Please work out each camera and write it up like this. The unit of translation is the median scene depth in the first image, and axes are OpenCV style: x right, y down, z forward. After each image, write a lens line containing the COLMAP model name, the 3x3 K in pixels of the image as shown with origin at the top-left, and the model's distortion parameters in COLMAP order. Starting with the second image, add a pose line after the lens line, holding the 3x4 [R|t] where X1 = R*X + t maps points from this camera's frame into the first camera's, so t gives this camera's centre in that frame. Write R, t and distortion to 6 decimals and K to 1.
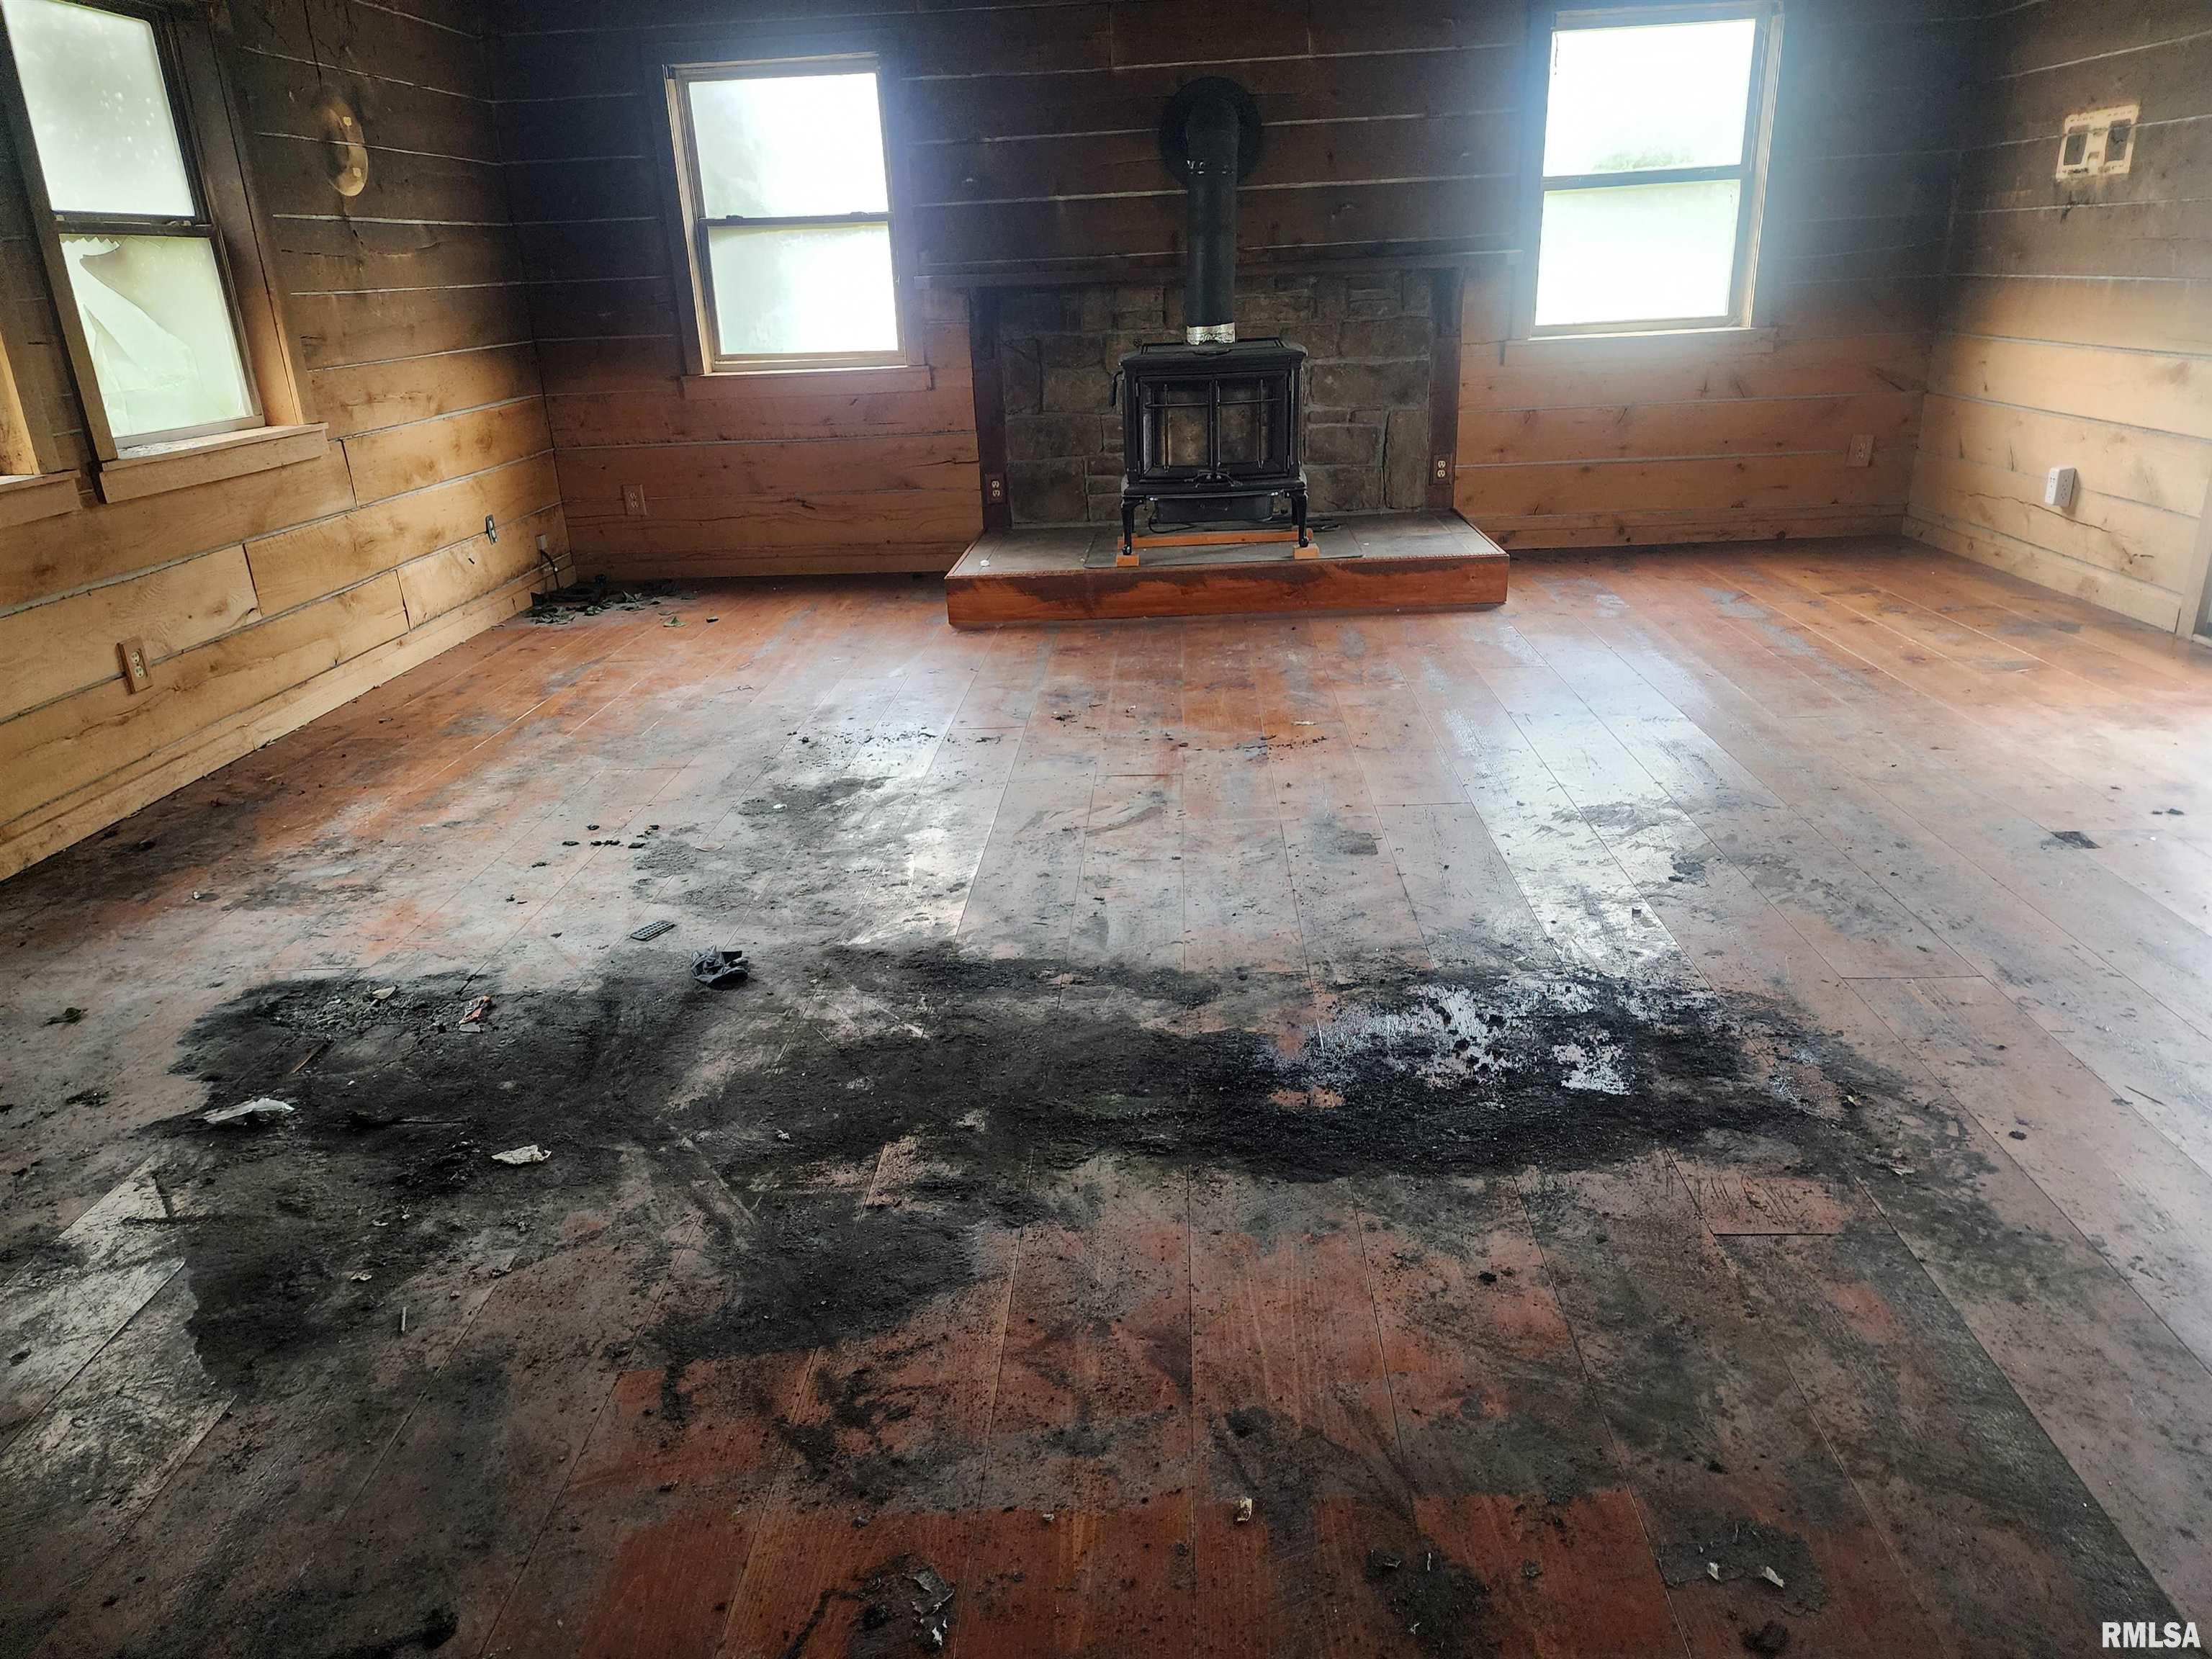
lens RADIAL K [[1471.6, 0, 1091.9], [0, 1471.6, 830.6], [0, 0, 1]] dist [0.082720, -0.074959]
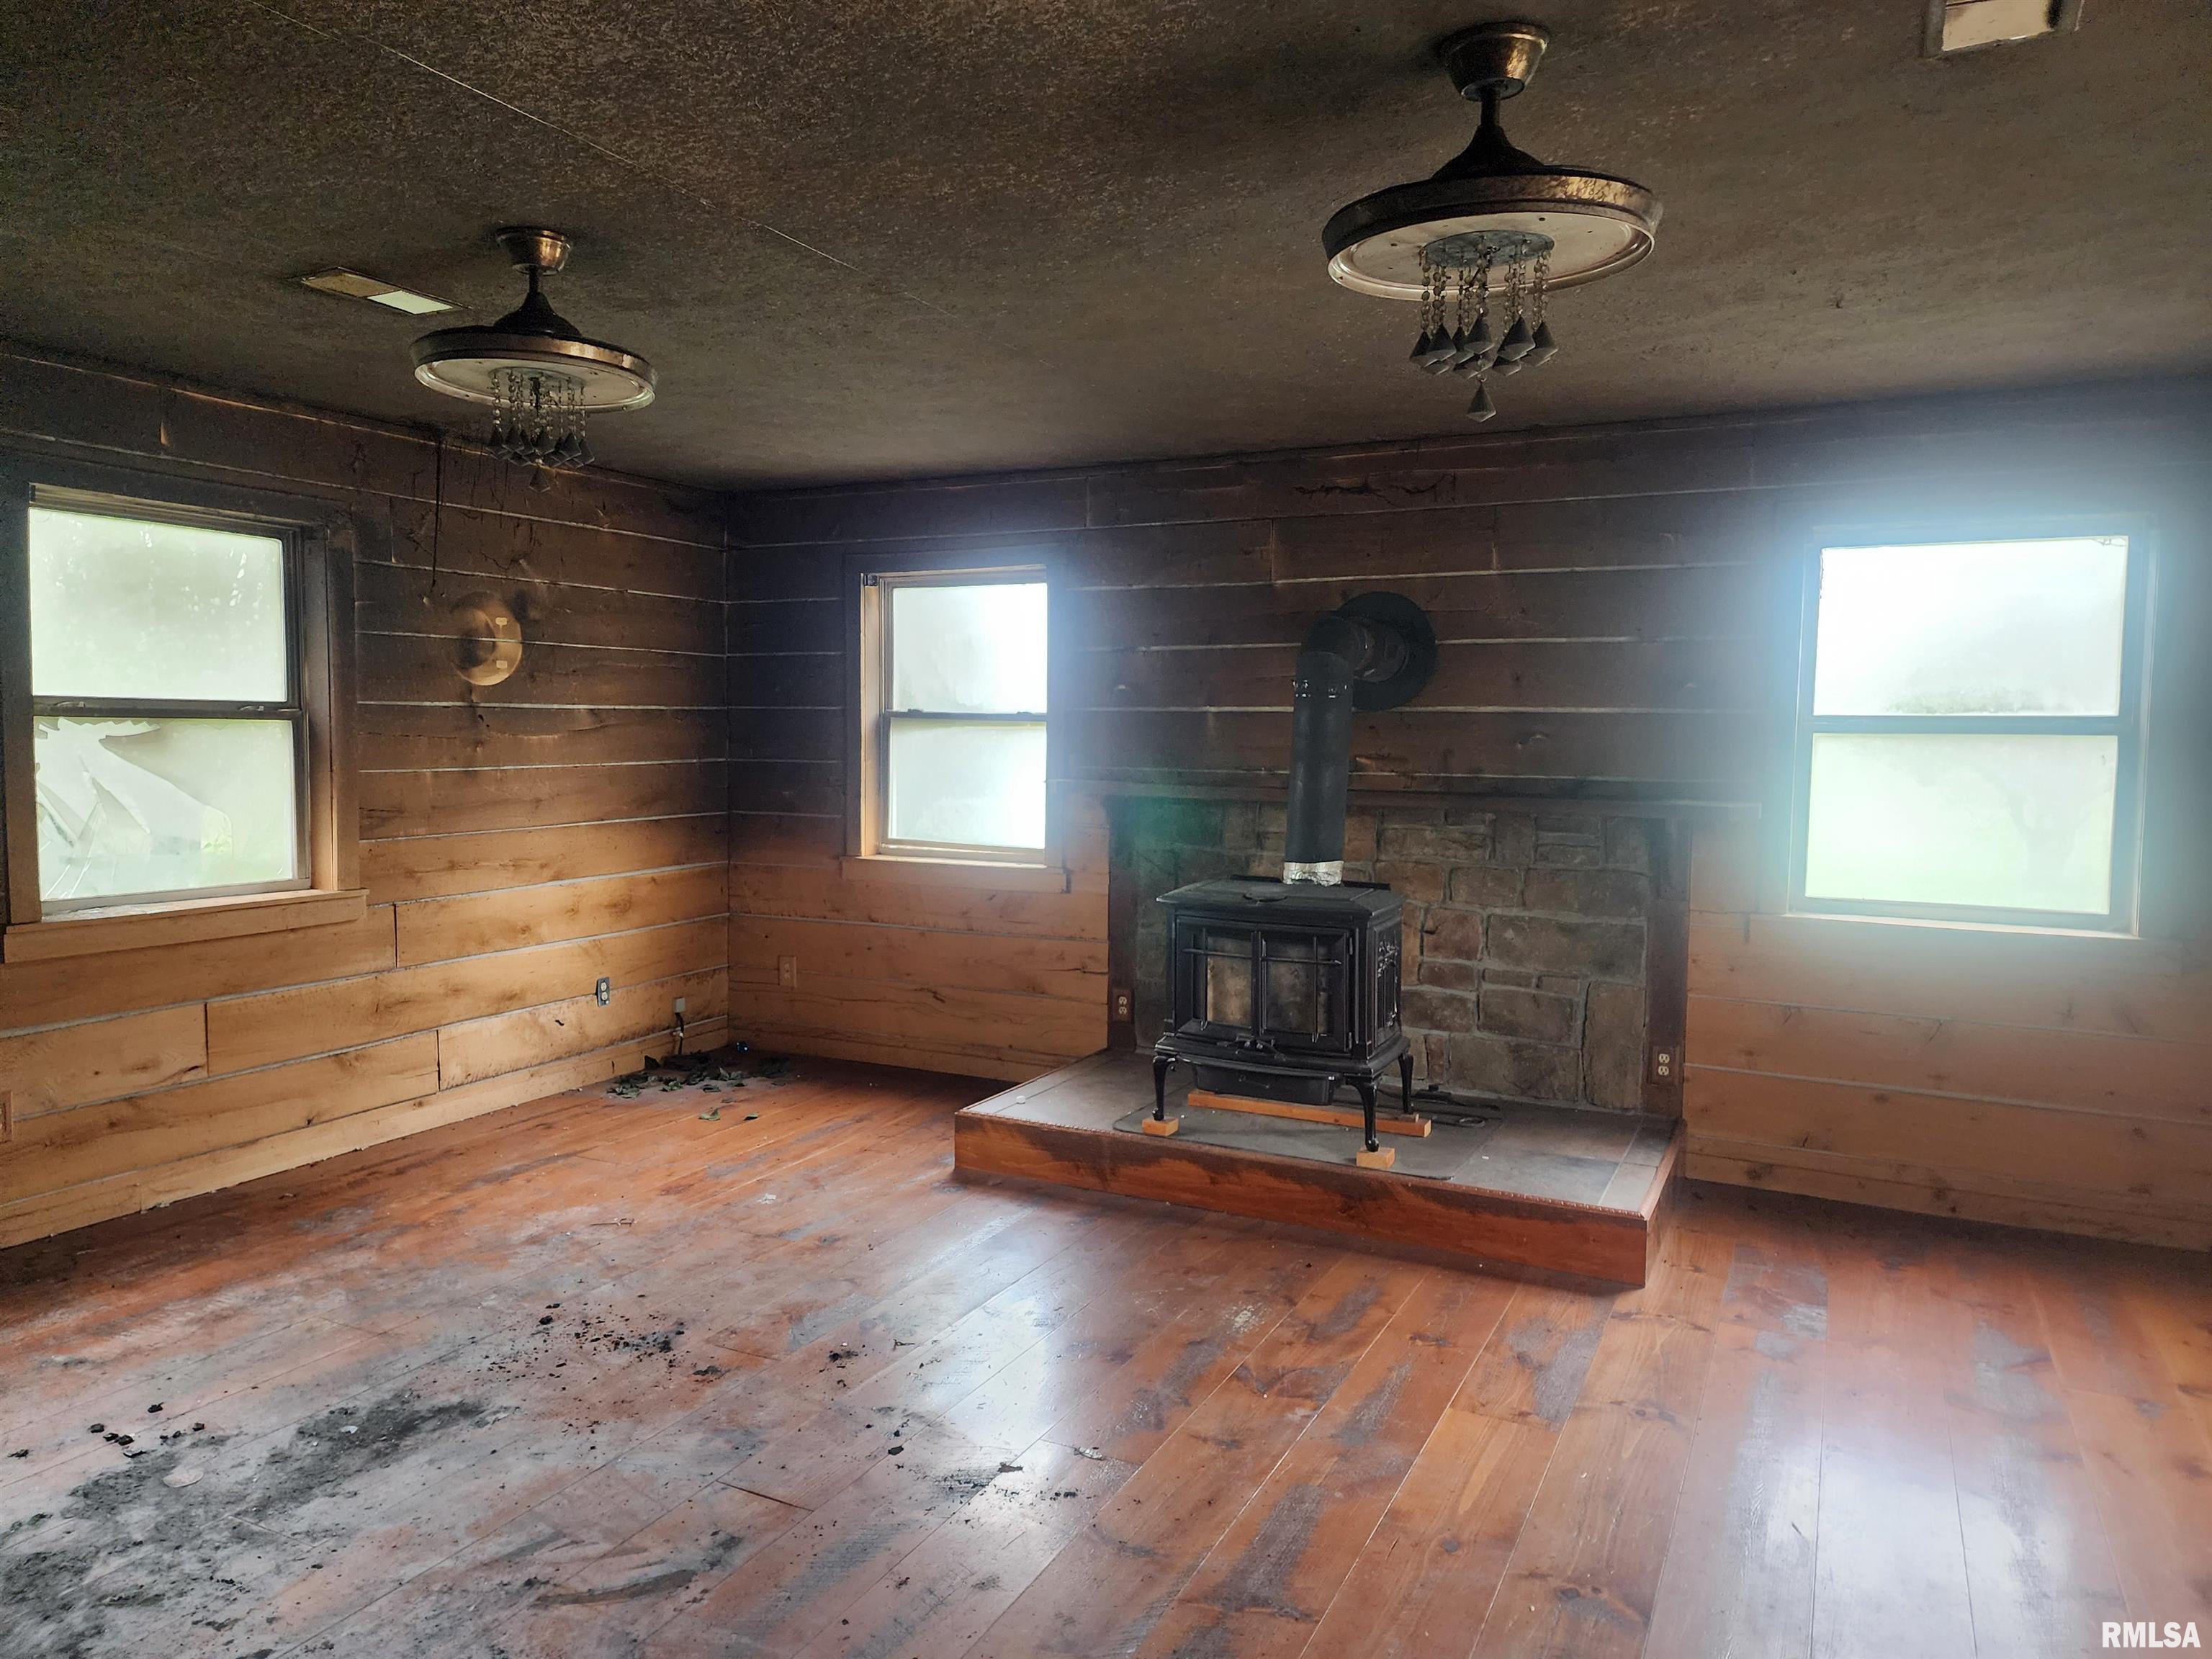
lens RADIAL K [[1471.6, 0, 1091.9], [0, 1471.6, 830.6], [0, 0, 1]] dist [0.082720, -0.074959]
pose [[0.912825, 0.083160, -0.399795, 0.304275], [-0.191883, 0.951575, -0.240181, -0.139226], [0.360461, 0.295957, 0.884578, 0.228204]]
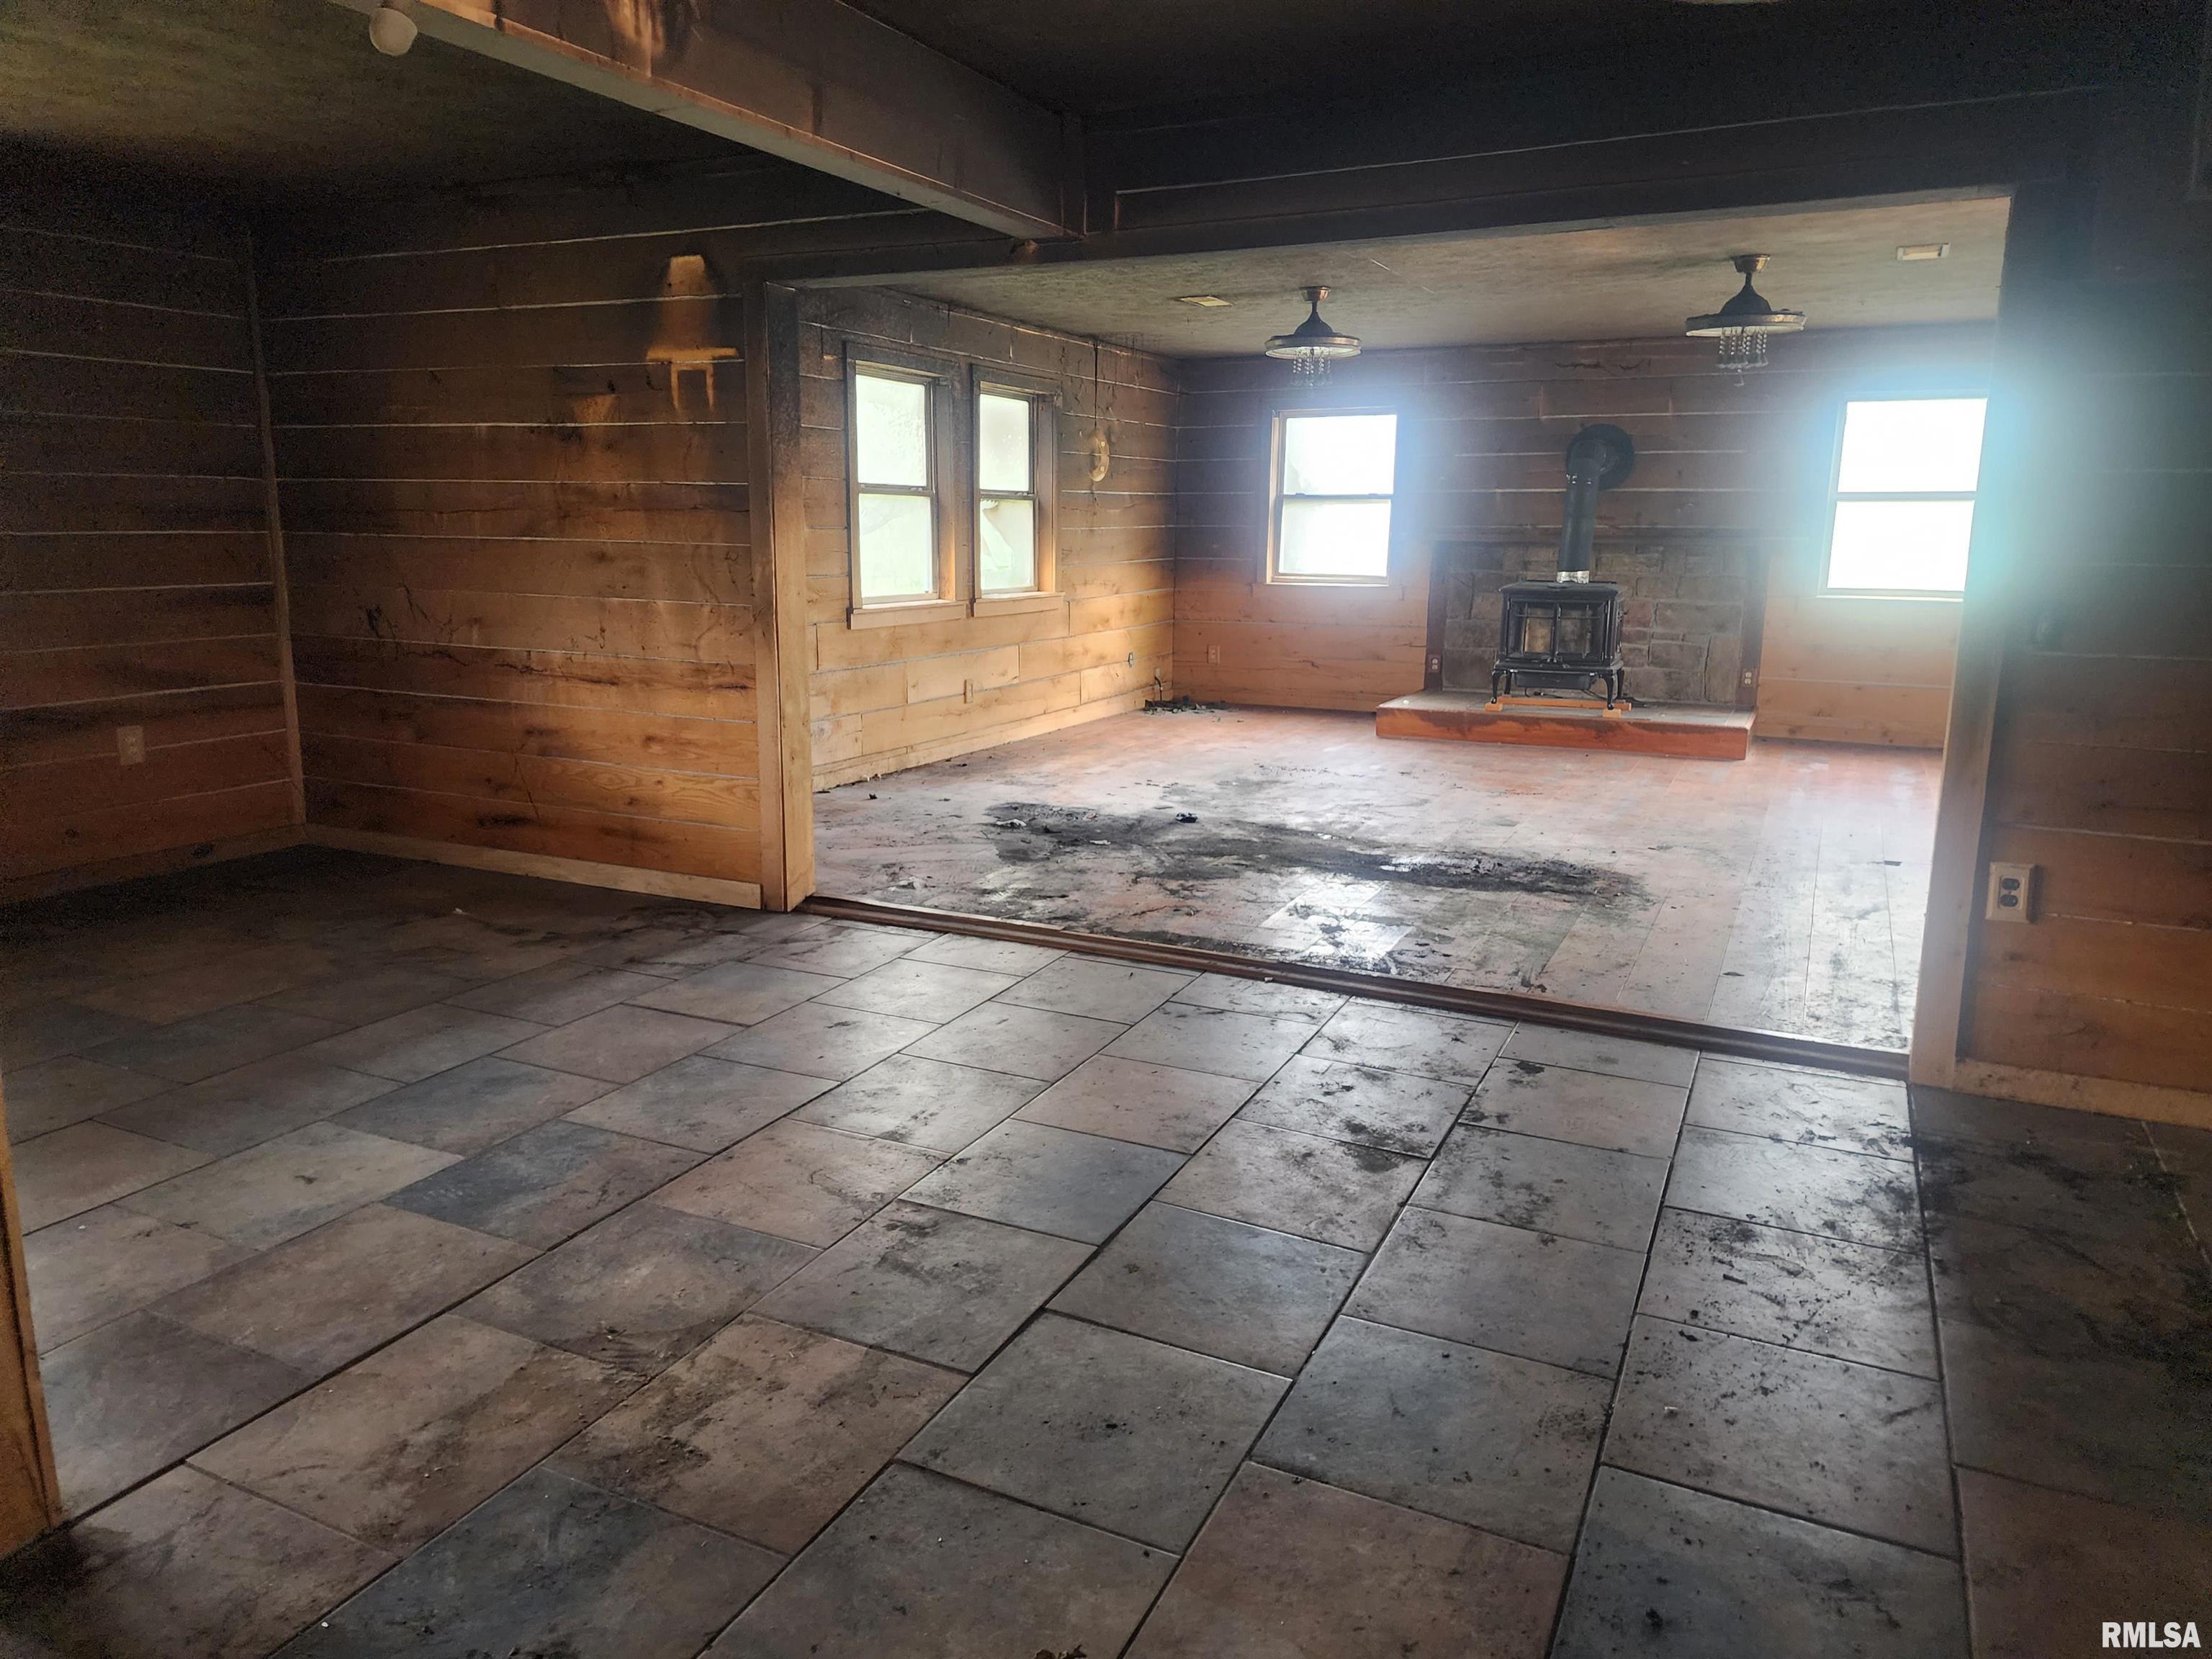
lens RADIAL K [[1483.3, 0, 1105.4], [0, 1483.3, 814.3], [0, 0, 1]] dist [0.073879, -0.075255]
pose [[0.919262, 0.126996, -0.372599, 0.256376], [-0.184140, 0.975314, -0.121879, 0.204881], [0.347923, 0.180649, 0.919954, -0.613801]]
